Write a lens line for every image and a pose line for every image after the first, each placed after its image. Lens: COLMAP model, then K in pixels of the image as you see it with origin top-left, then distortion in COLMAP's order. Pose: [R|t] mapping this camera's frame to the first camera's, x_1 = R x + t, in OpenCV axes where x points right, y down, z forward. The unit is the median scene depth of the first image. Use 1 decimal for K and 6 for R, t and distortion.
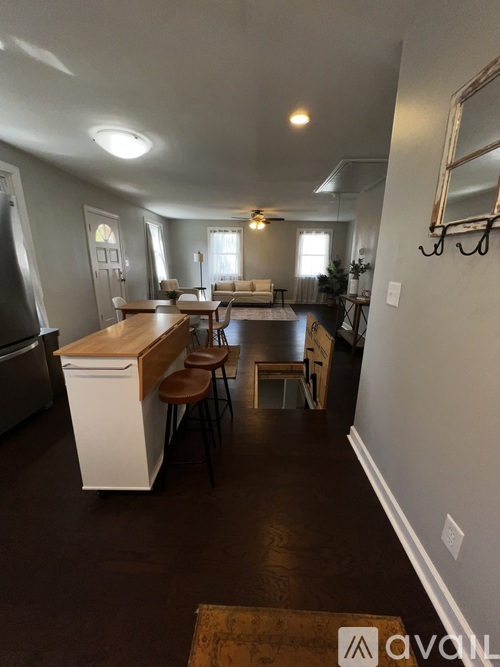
lens RADIAL K [[268.9, 0, 252.1], [0, 268.9, 334.3], [0, 0, 1]] dist [0.000238, -0.000050]
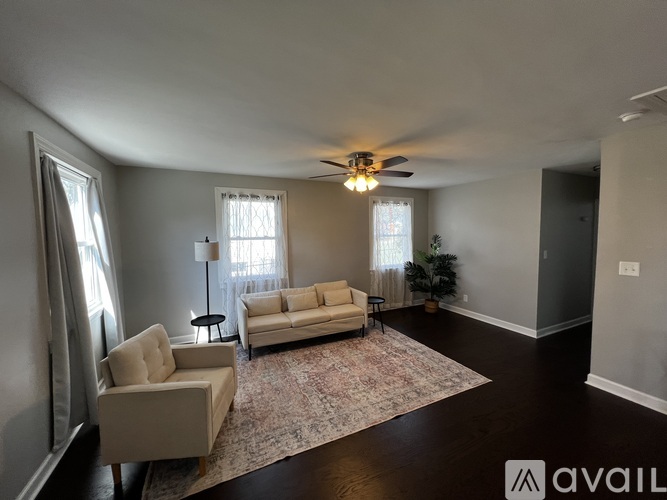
lens RADIAL K [[268.9, 0, 333.3], [0, 268.9, 250.0], [0, 0, 1]] dist [0.000238, -0.000050]
pose [[0.899279, -0.054816, 0.433927, -0.195181], [0.140593, 0.975690, -0.168114, -0.178025], [-0.414163, 0.212188, 0.885125, 0.510490]]
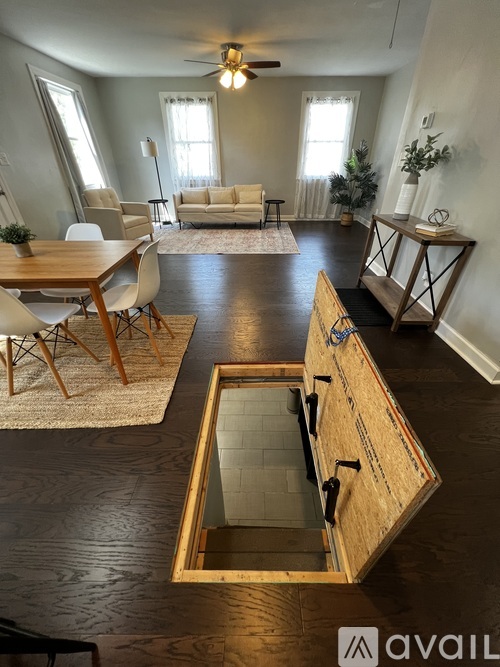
lens RADIAL K [[268.9, 0, 251.4], [0, 268.9, 332.5], [0, 0, 1]] dist [0.000238, -0.000050]
pose [[0.999810, -0.018849, -0.004999, 0.041873], [0.019477, 0.952581, 0.303662, -0.053939], [-0.000962, -0.303702, 0.952767, 0.239011]]
